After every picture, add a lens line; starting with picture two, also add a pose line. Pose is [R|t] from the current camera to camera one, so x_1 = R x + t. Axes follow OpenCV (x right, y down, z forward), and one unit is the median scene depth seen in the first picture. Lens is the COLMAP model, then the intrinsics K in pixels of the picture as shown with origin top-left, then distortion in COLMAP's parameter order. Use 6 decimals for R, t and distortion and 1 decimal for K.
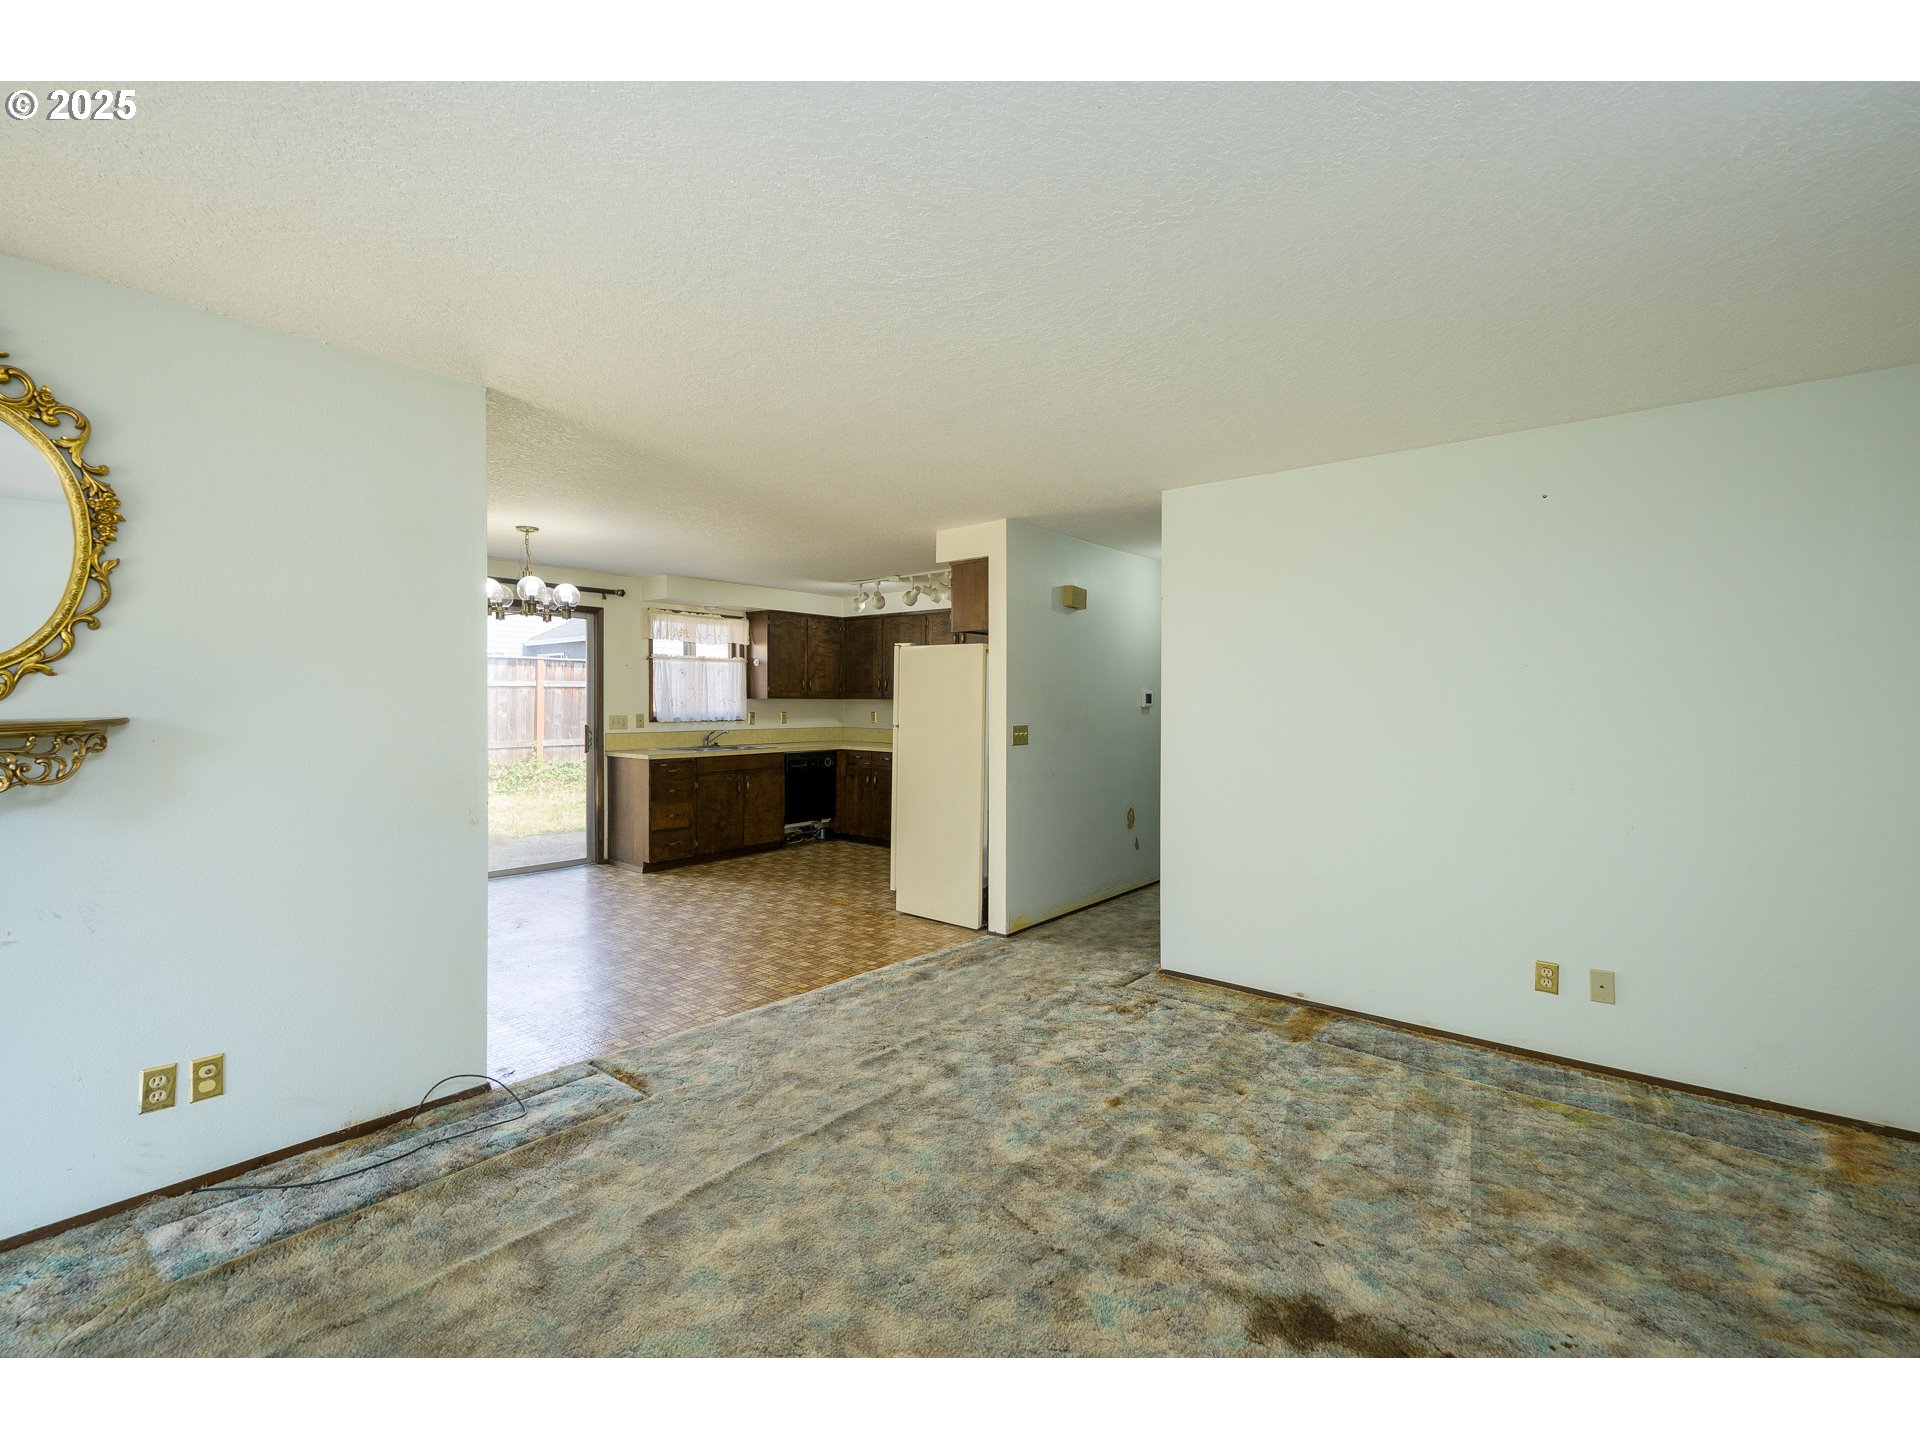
lens RADIAL K [[830.0, 0, 947.7], [0, 830.0, 711.8], [0, 0, 1]] dist [-0.005439, 0.002347]
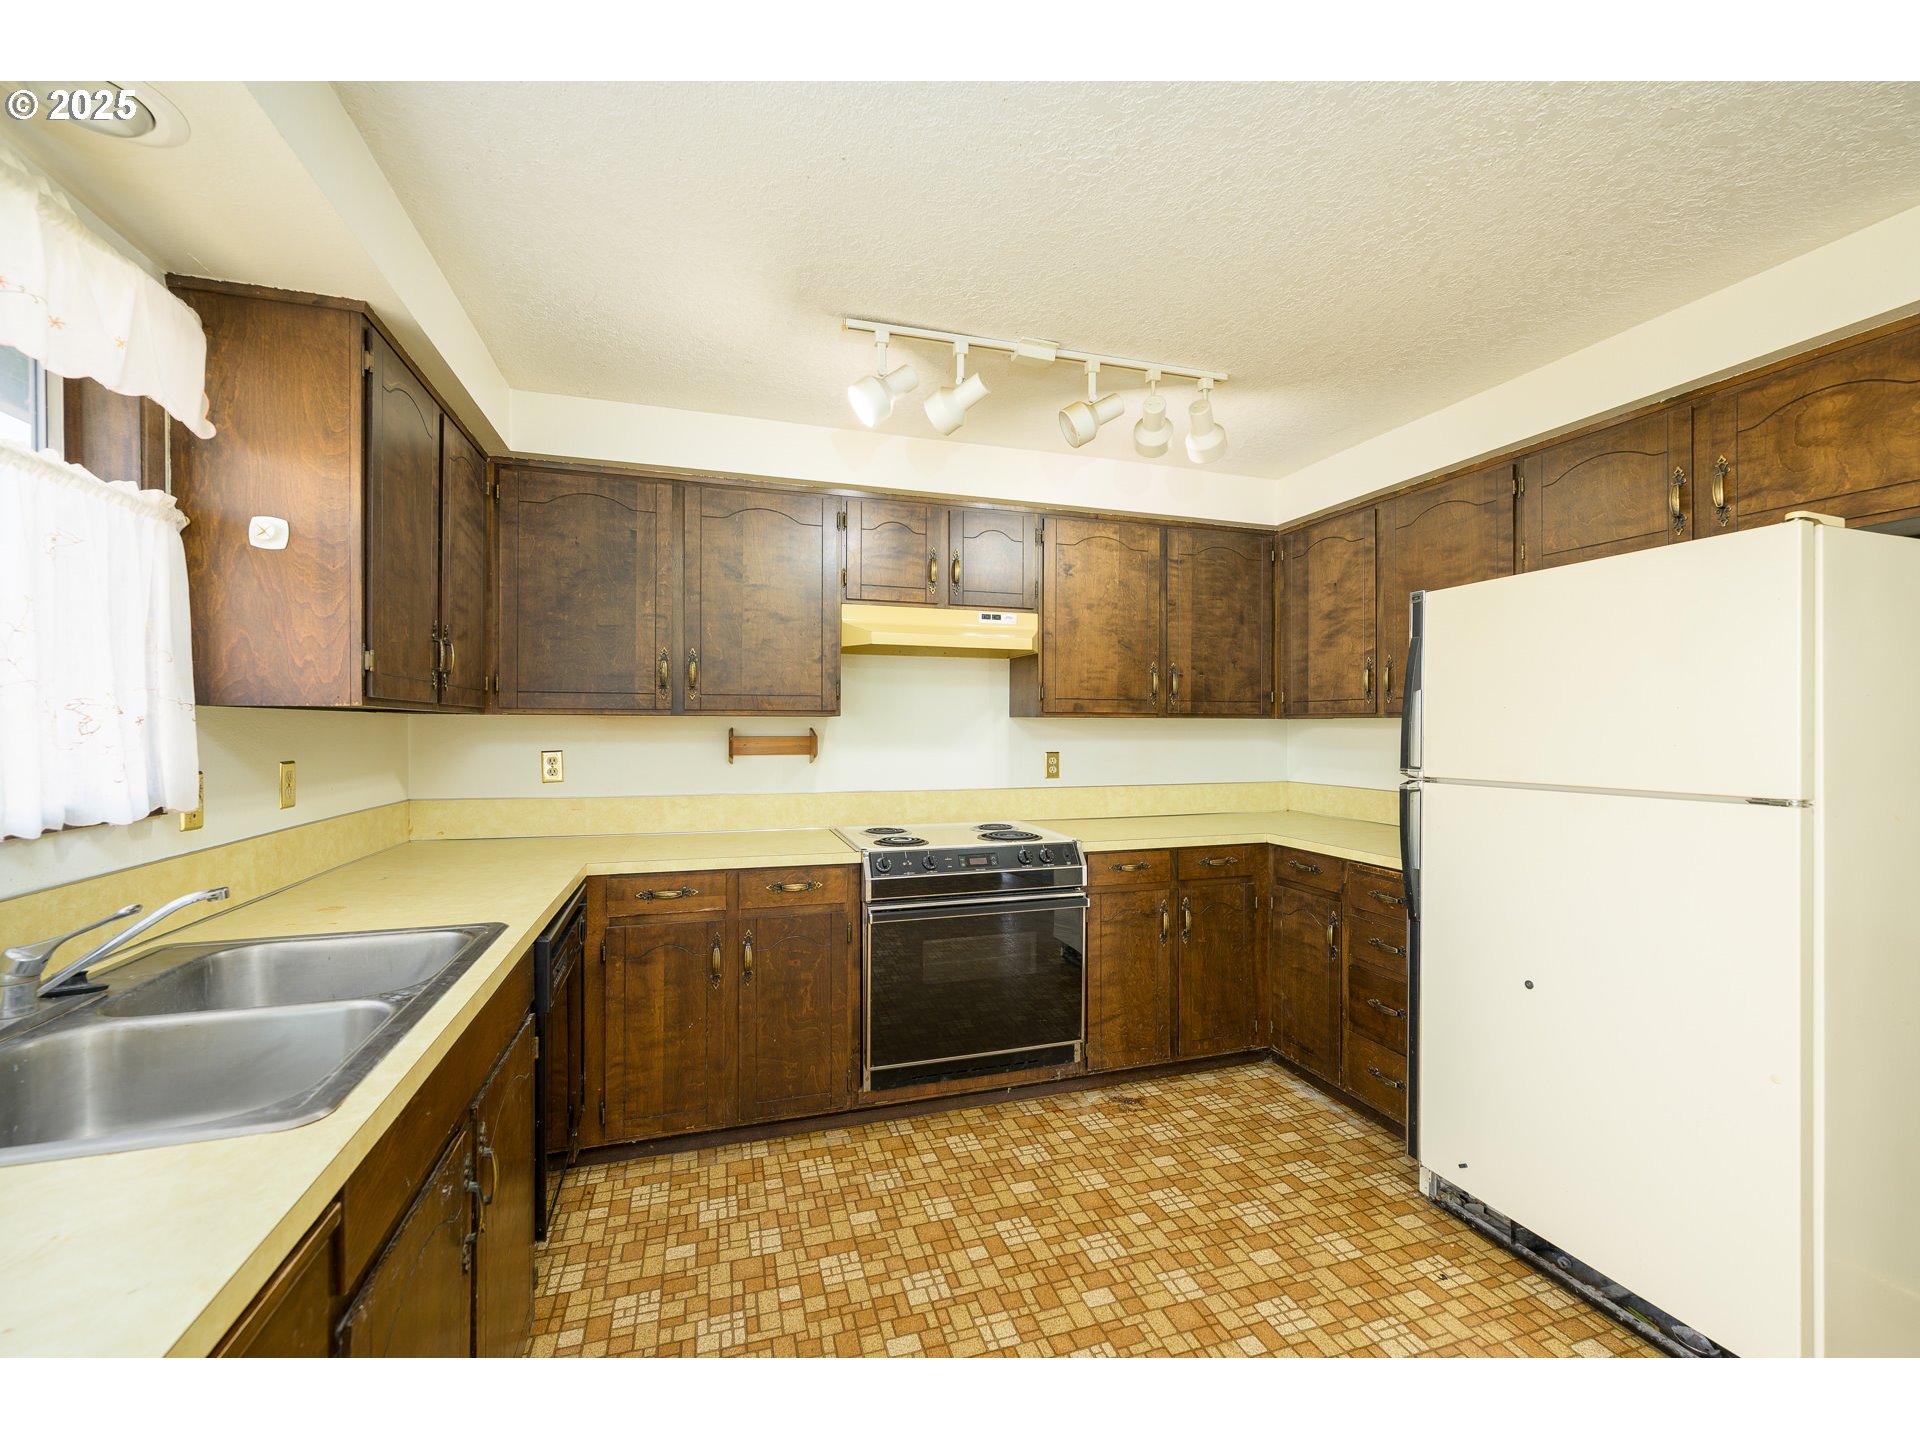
lens RADIAL K [[792.4, 0, 950.1], [0, 792.4, 729.0], [0, 0, 1]] dist [0.011423, -0.002223]
pose [[0.543695, -0.005772, 0.839263, -0.308909], [0.011229, 0.999937, -0.000398, -0.007629], [-0.839208, 0.009640, 0.543726, 0.749761]]
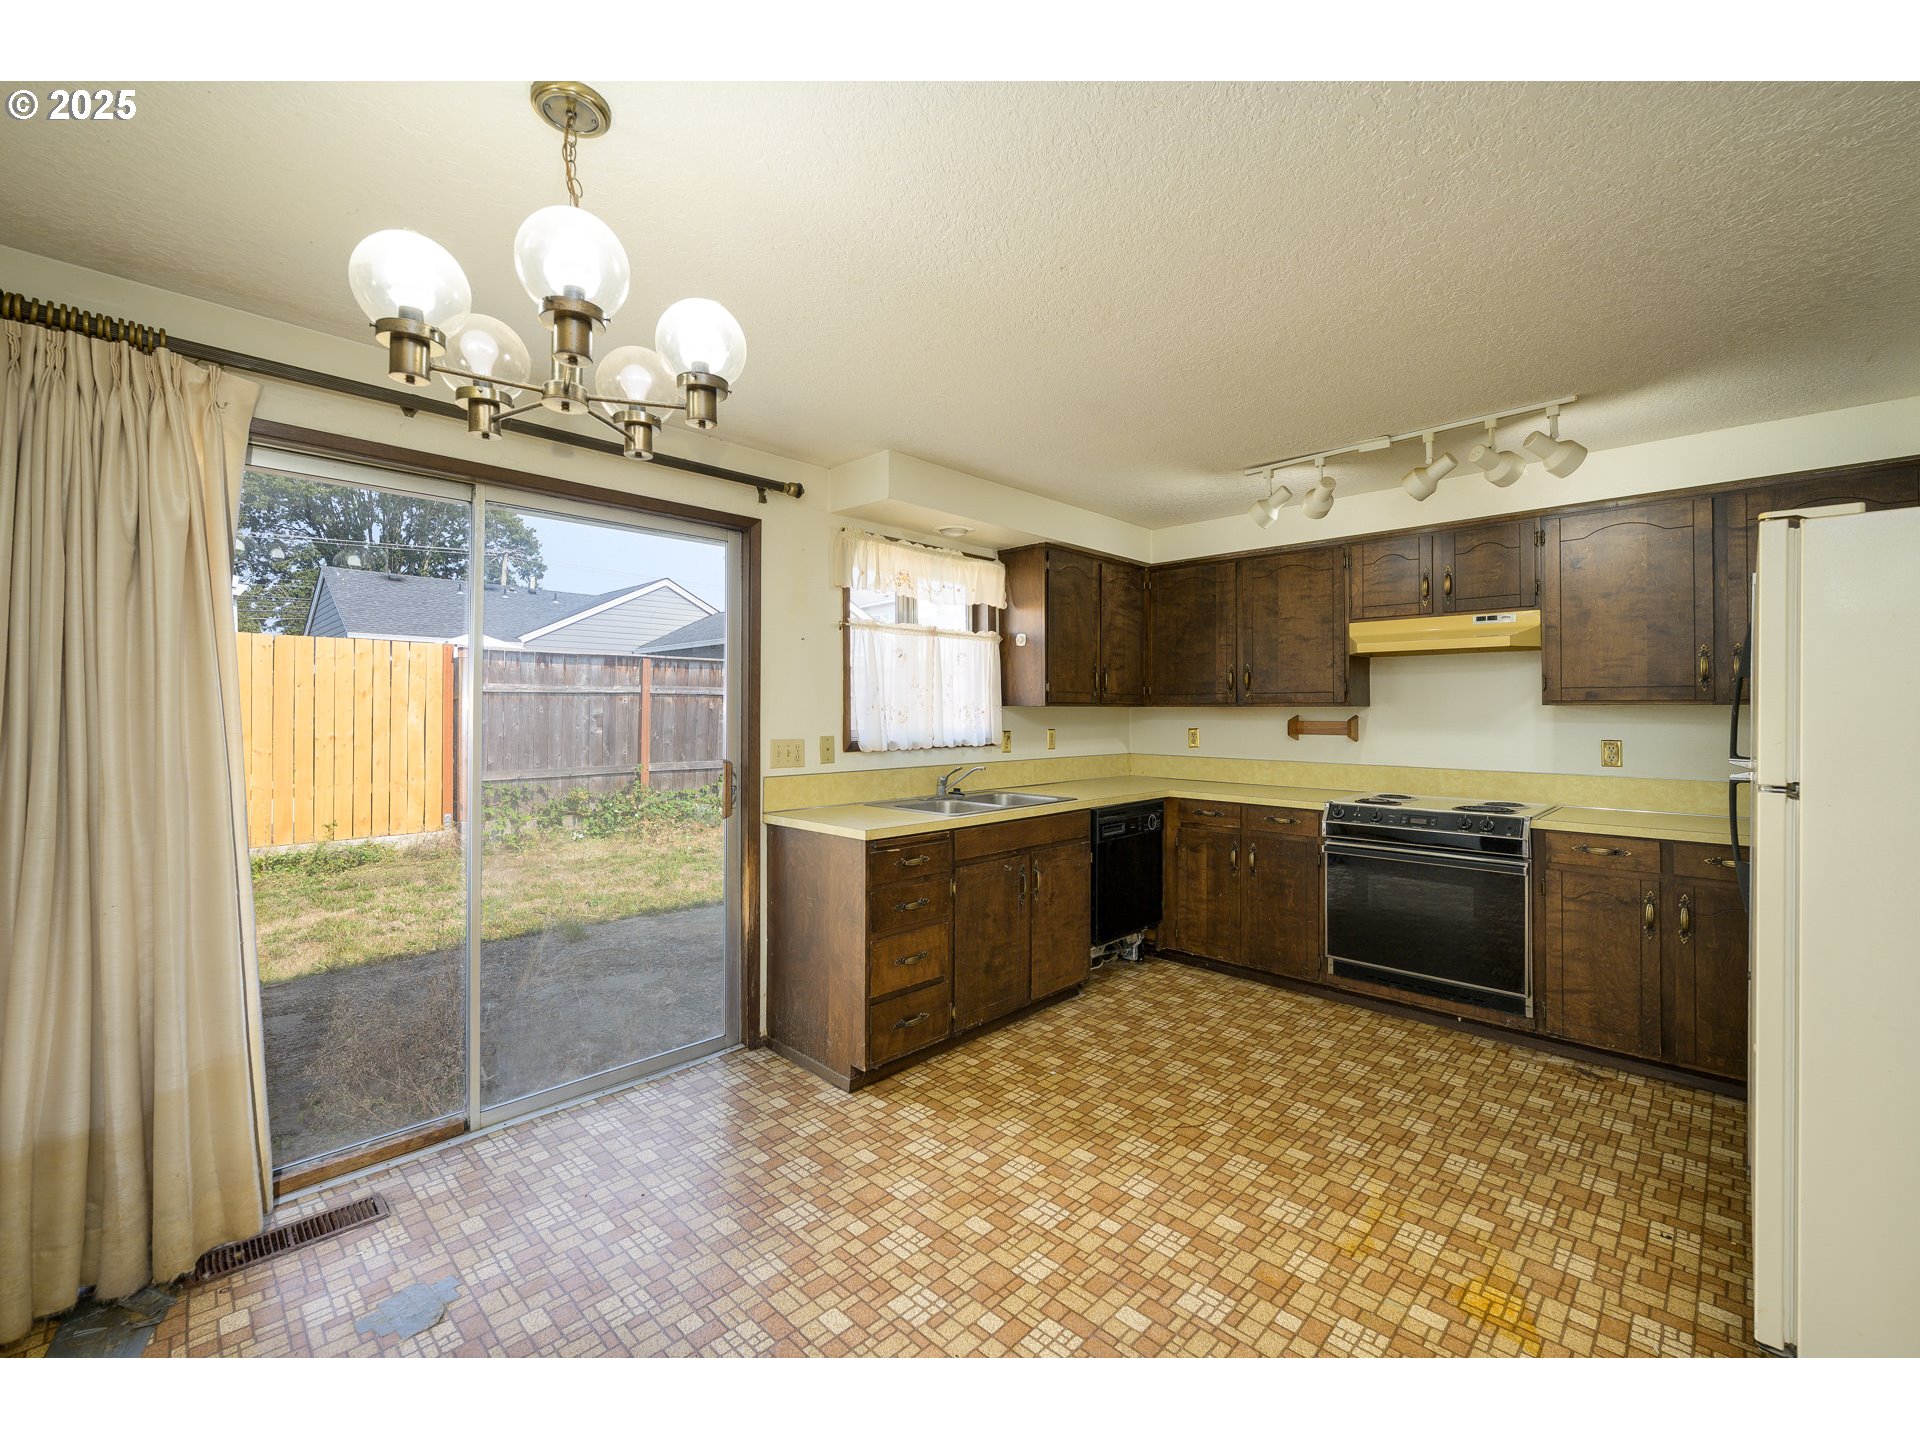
lens RADIAL K [[792.4, 0, 977.9], [0, 792.4, 706.9], [0, 0, 1]] dist [0.011423, -0.002223]
pose [[0.997736, -0.003900, -0.067140, -0.225250], [0.002627, 0.999815, -0.019035, -0.005116], [0.067202, 0.018815, 0.997562, 0.478090]]
